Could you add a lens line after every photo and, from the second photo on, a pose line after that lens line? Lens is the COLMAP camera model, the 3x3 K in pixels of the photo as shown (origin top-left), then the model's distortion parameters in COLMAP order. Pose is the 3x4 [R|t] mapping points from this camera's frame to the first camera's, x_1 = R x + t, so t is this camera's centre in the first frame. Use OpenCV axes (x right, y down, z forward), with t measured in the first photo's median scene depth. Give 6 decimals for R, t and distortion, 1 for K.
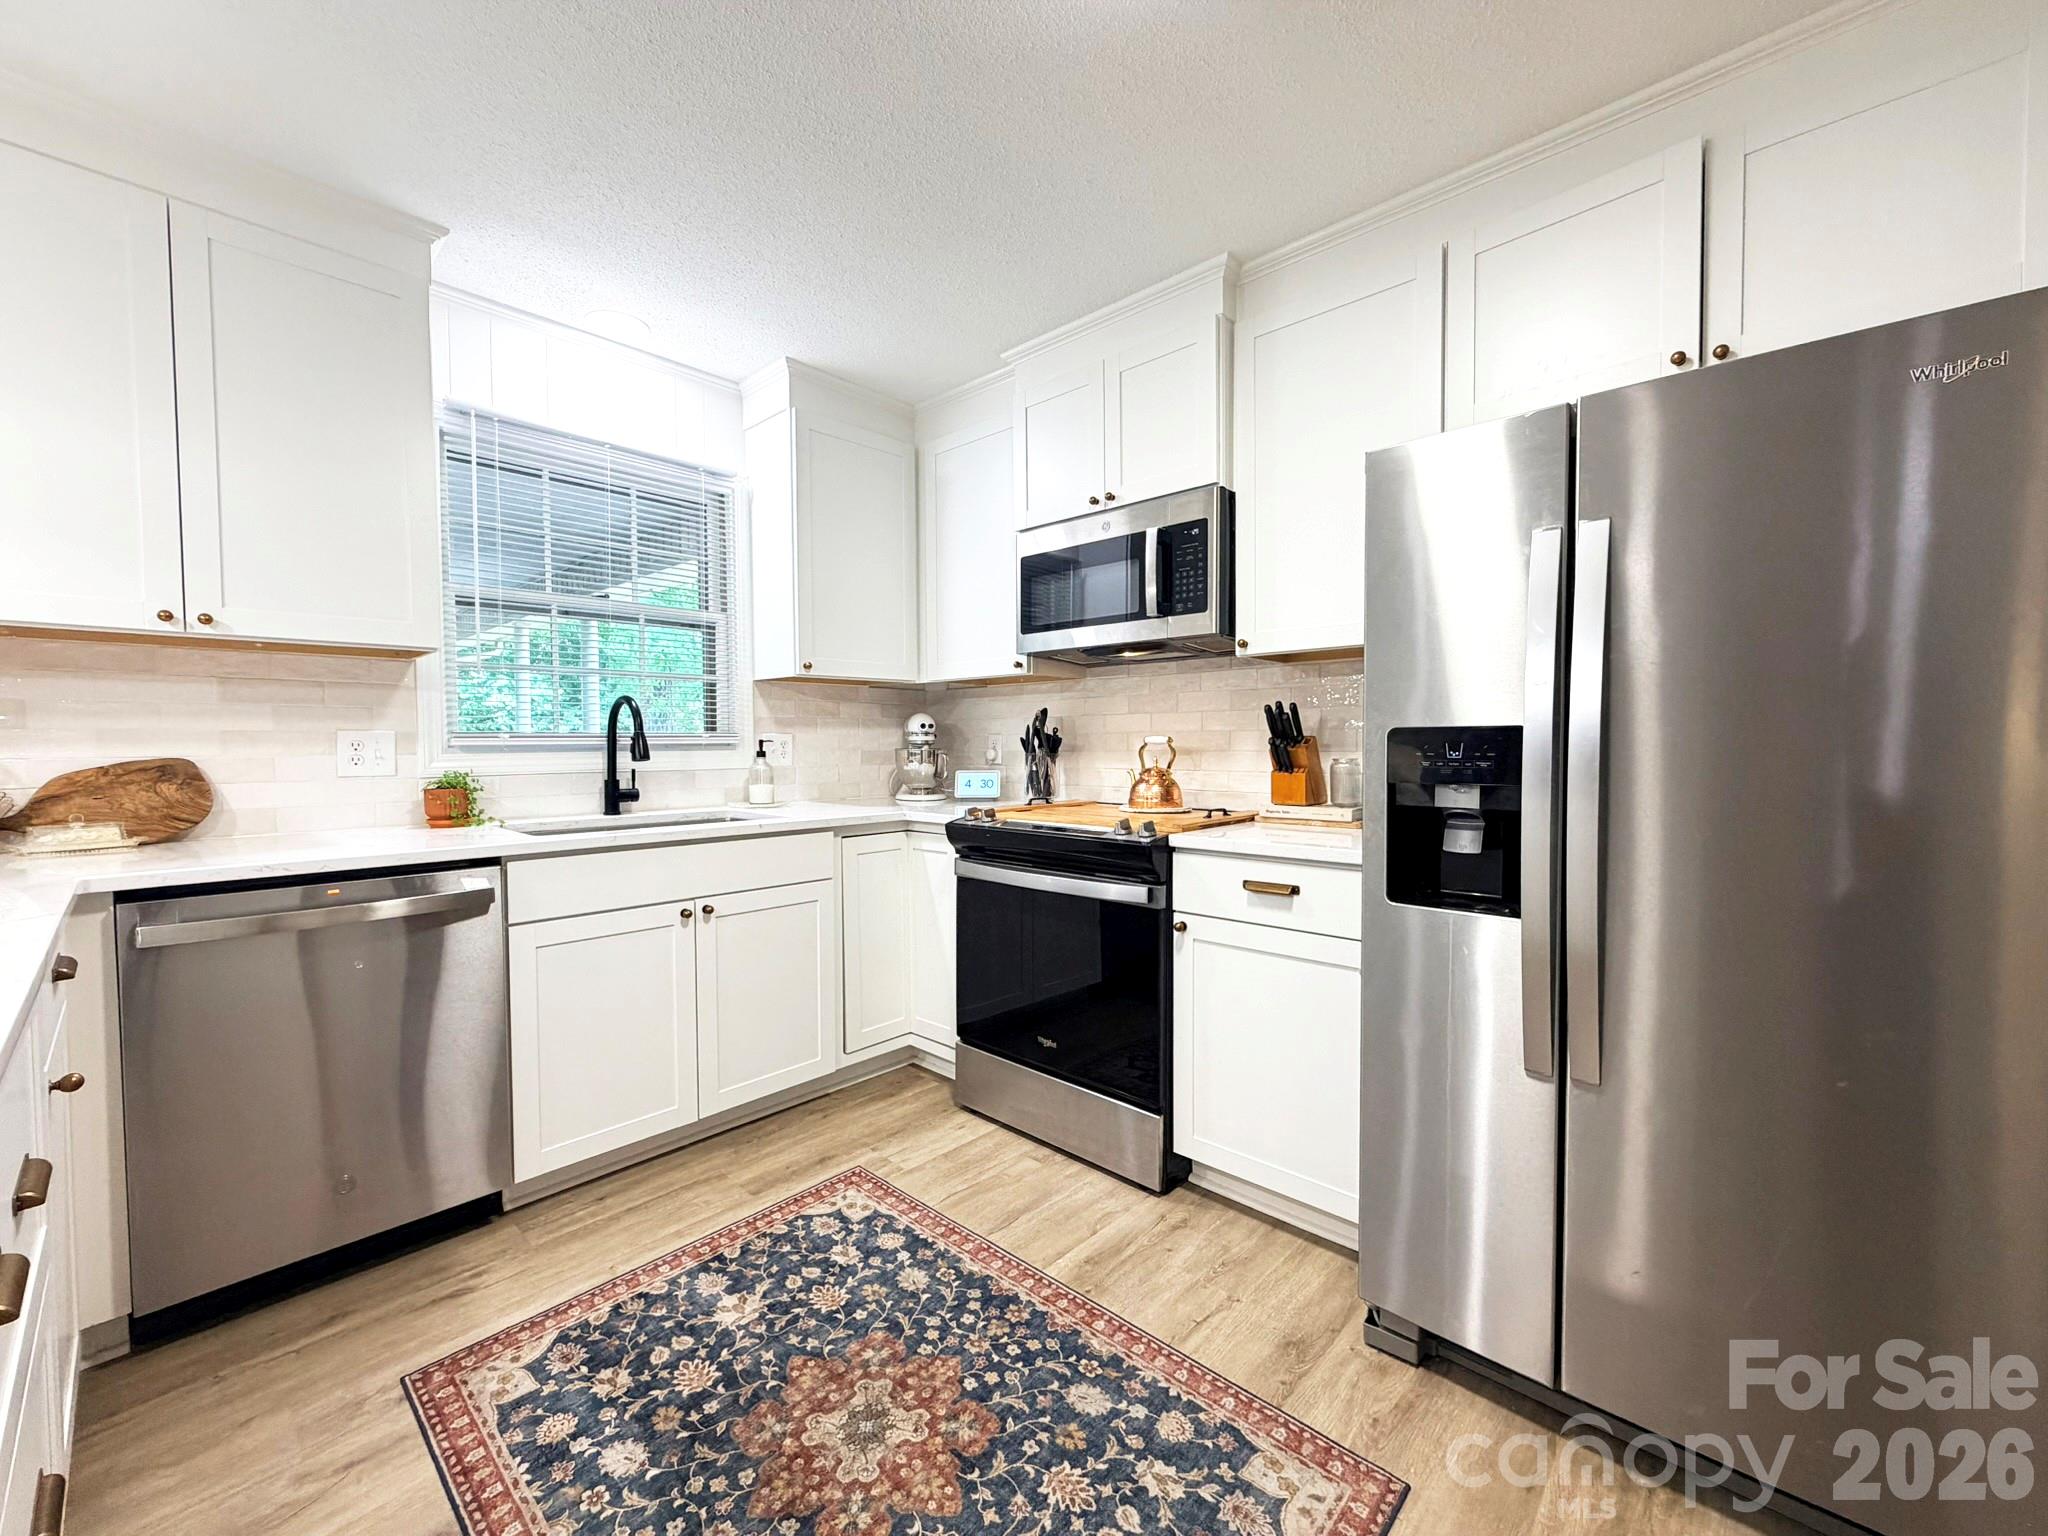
lens RADIAL K [[820.5, 0, 1018.6], [0, 820.5, 767.8], [0, 0, 1]] dist [0.000506, -0.000189]
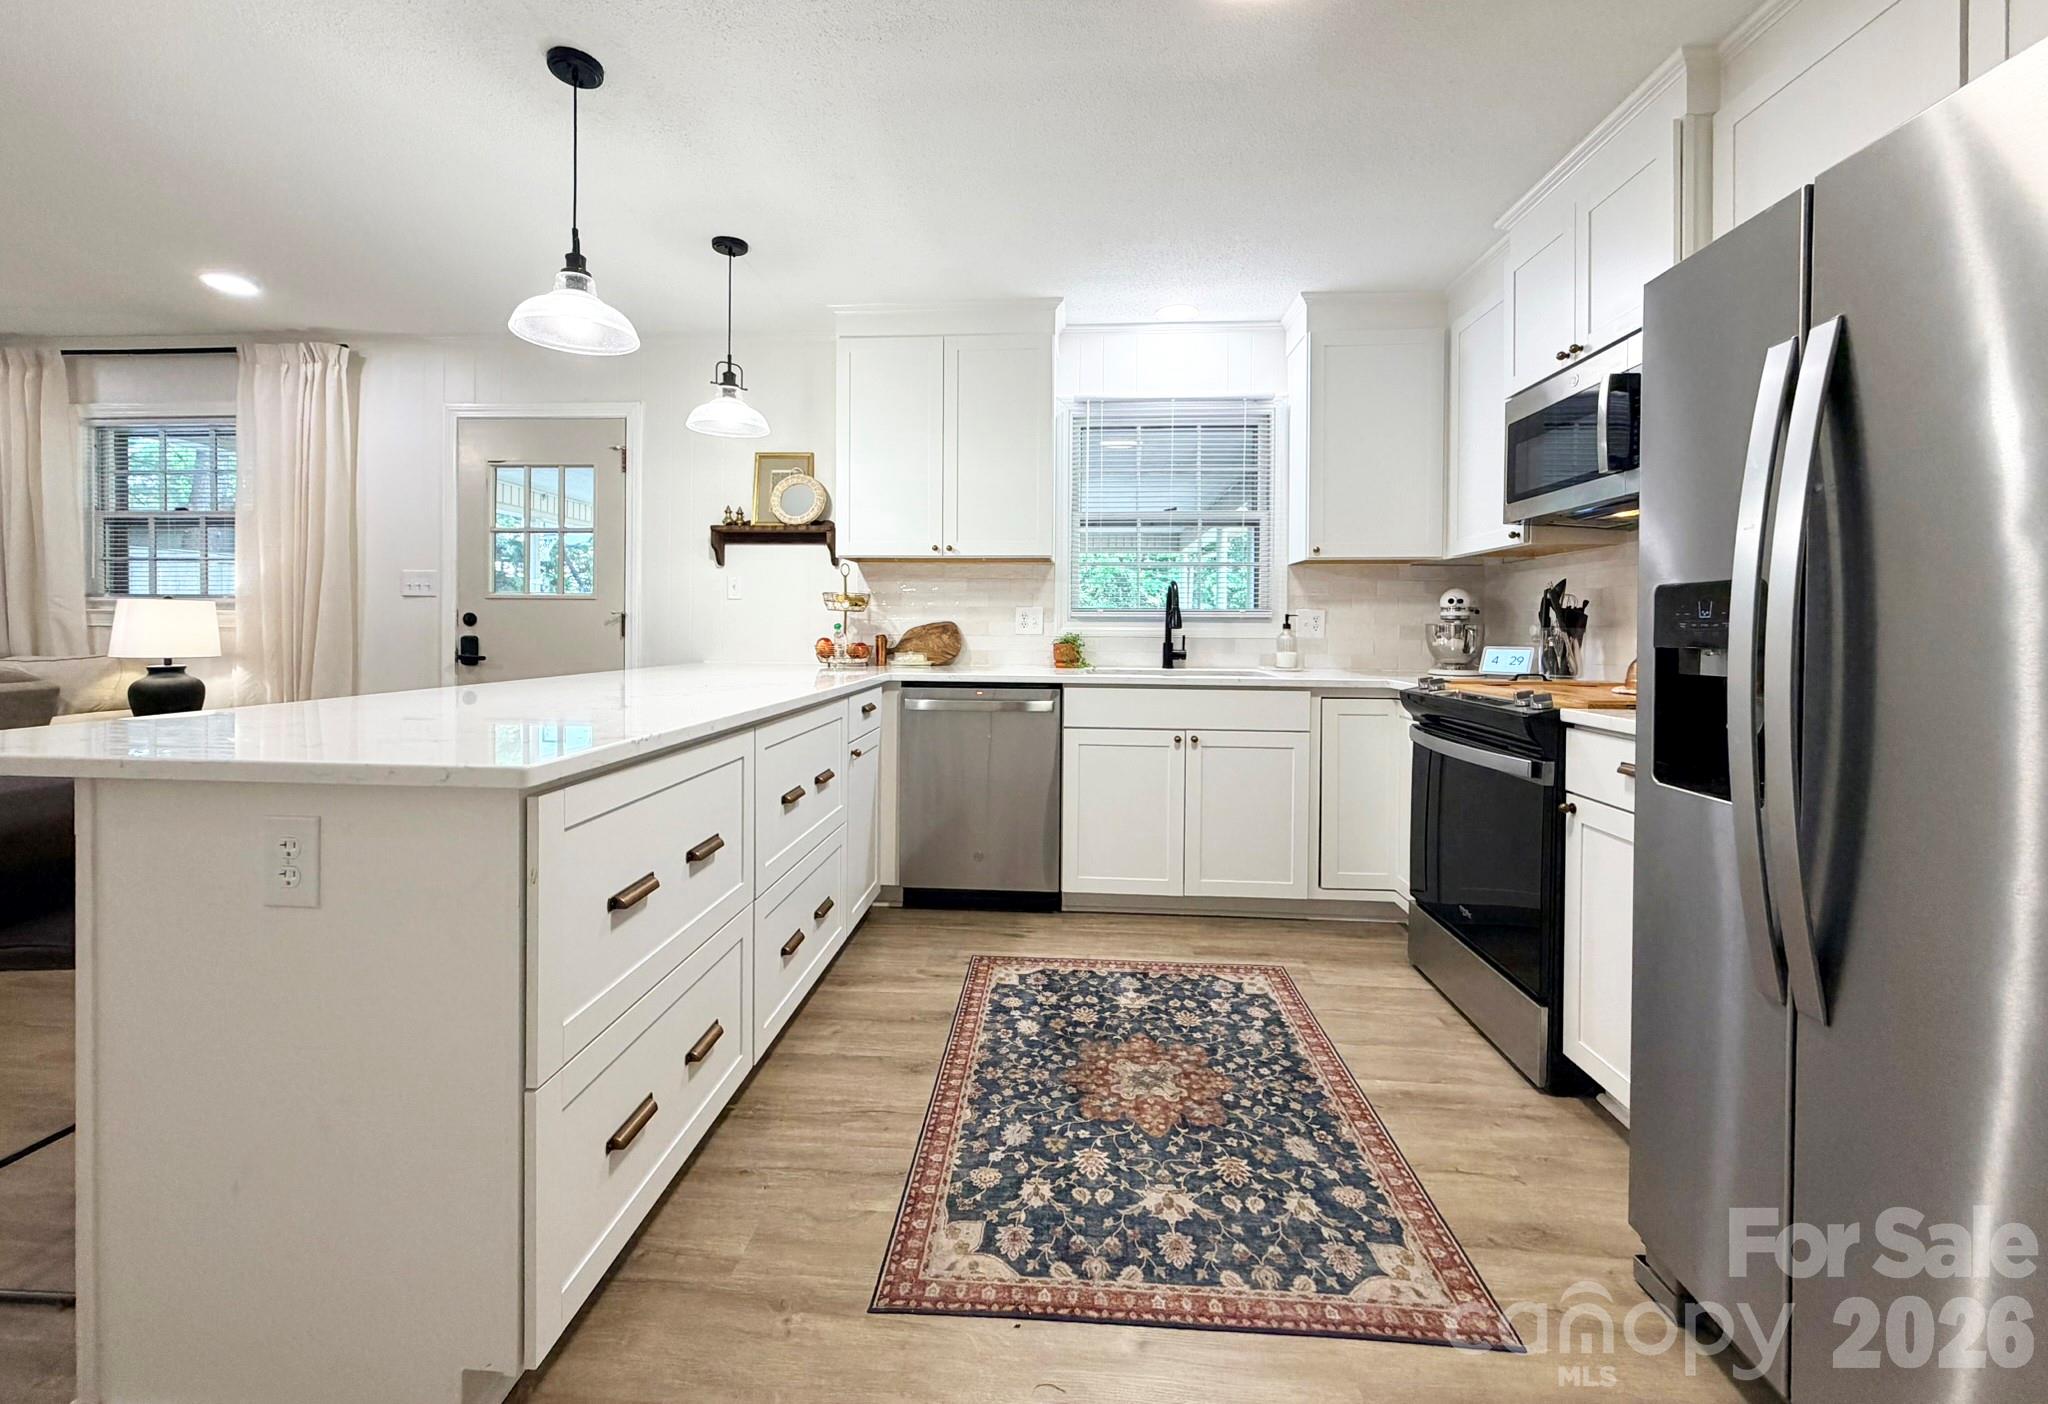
lens RADIAL K [[820.3, 0, 1014.9], [0, 820.3, 636.4], [0, 0, 1]] dist [-0.000309, -0.000236]
pose [[0.631321, 0.017891, -0.775315, 0.621697], [-0.035502, 0.999352, -0.005848, 0.032391], [0.774708, 0.031218, 0.631548, -0.093692]]
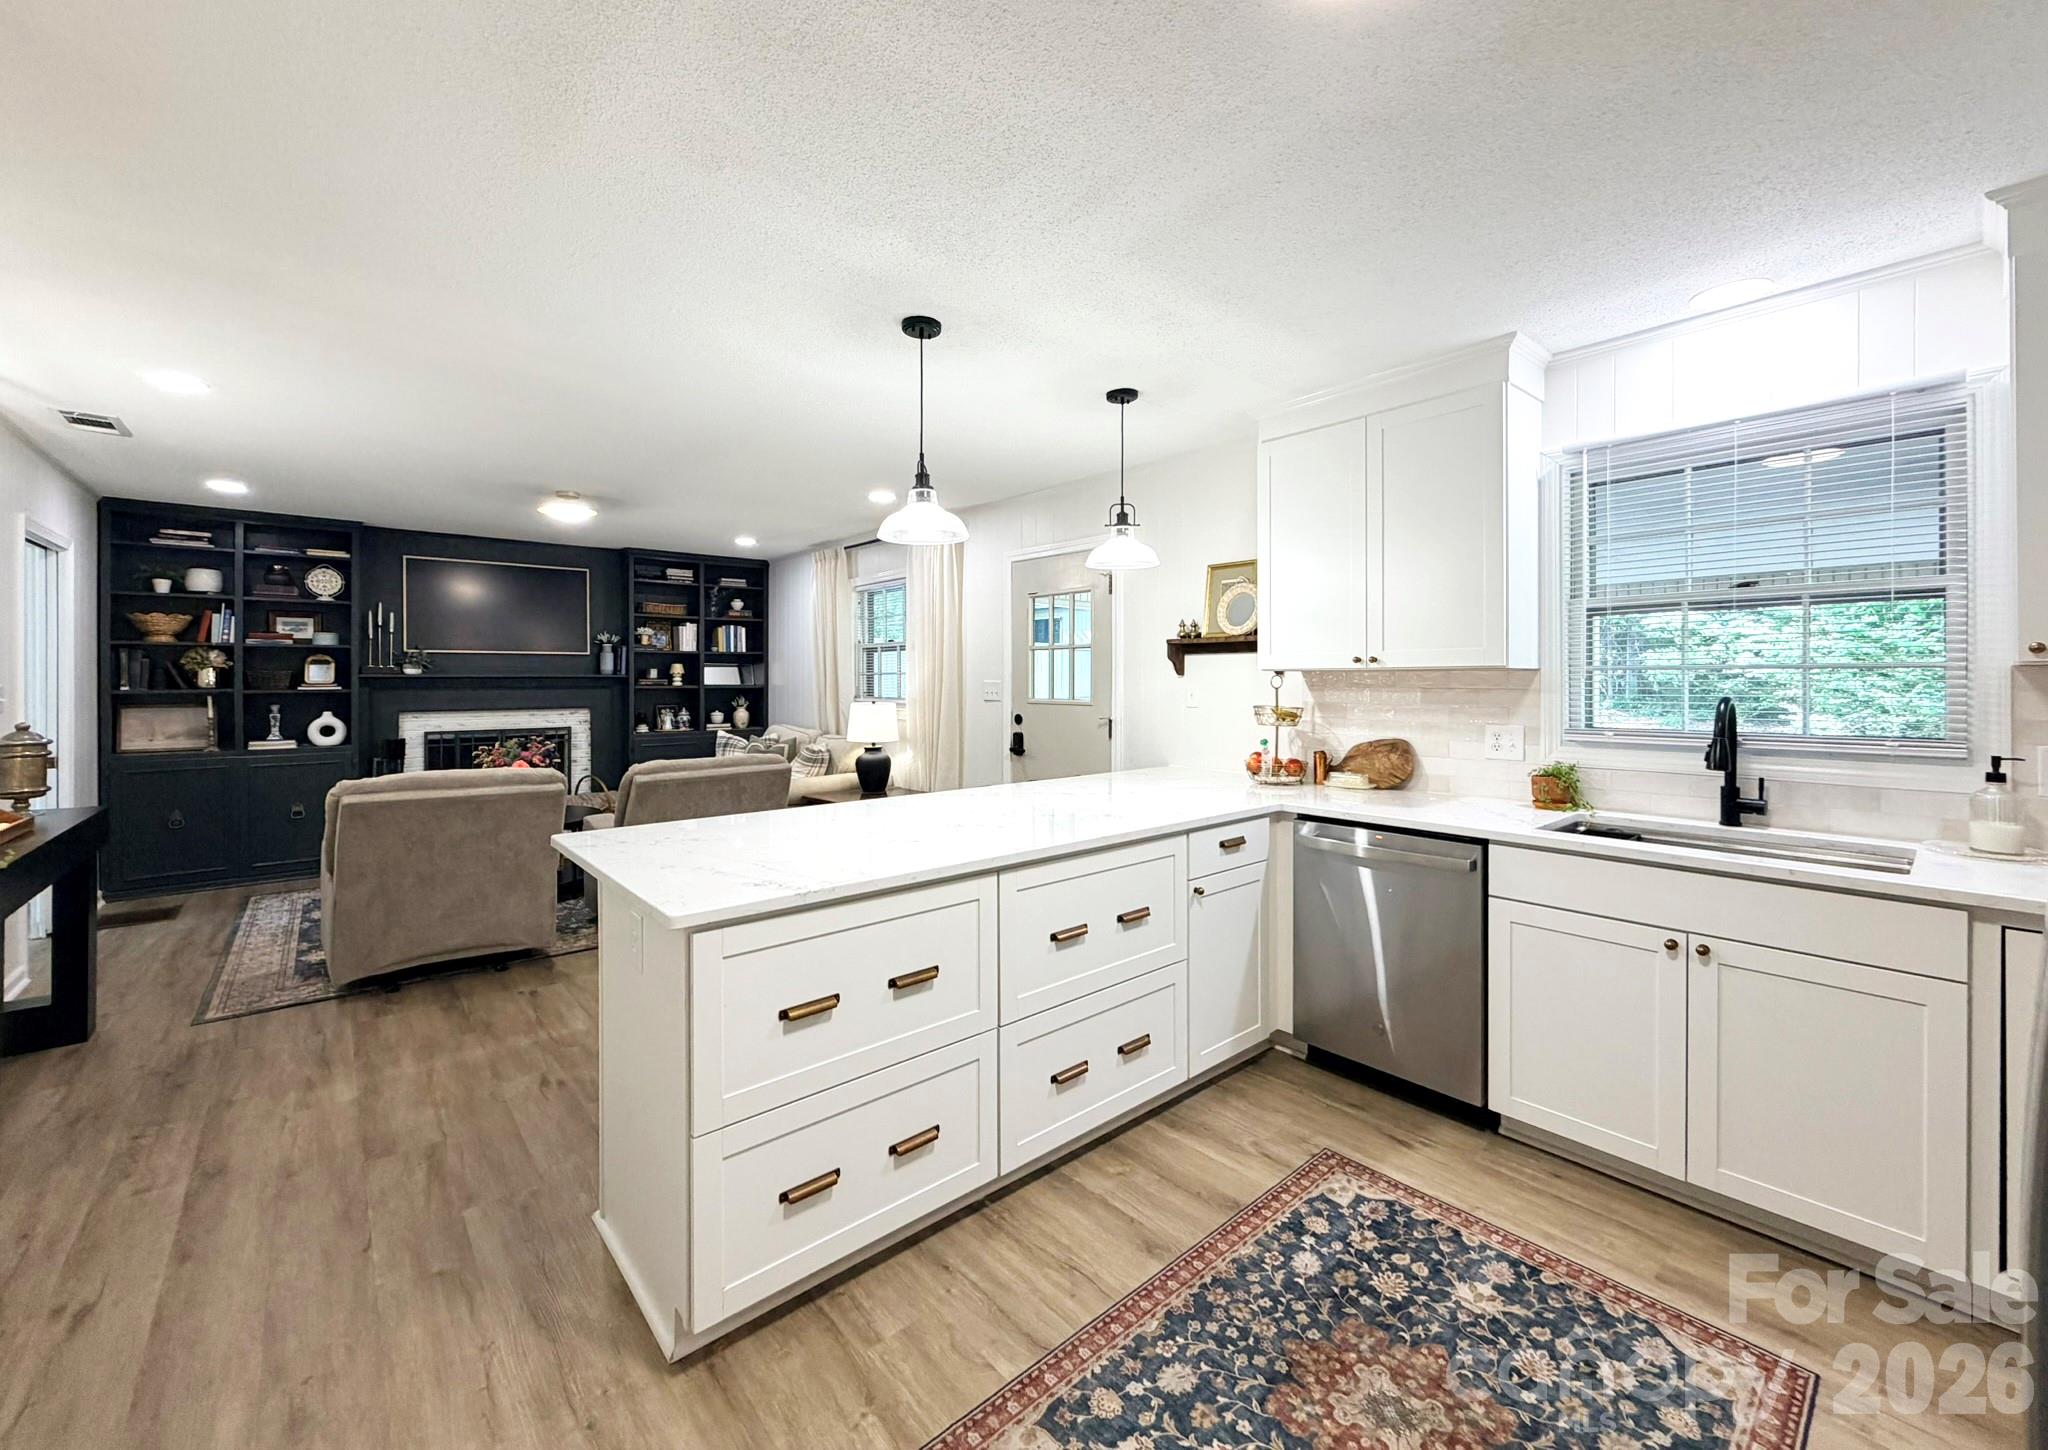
lens RADIAL K [[816.6, 0, 1014.9], [0, 816.6, 682.5], [0, 0, 1]] dist [0.000419, -0.000176]
pose [[-0.112022, 0.008014, -0.993673, 0.762234], [-0.028897, 0.999518, 0.011319, -0.136830], [0.993285, 0.029982, -0.111737, 0.478501]]
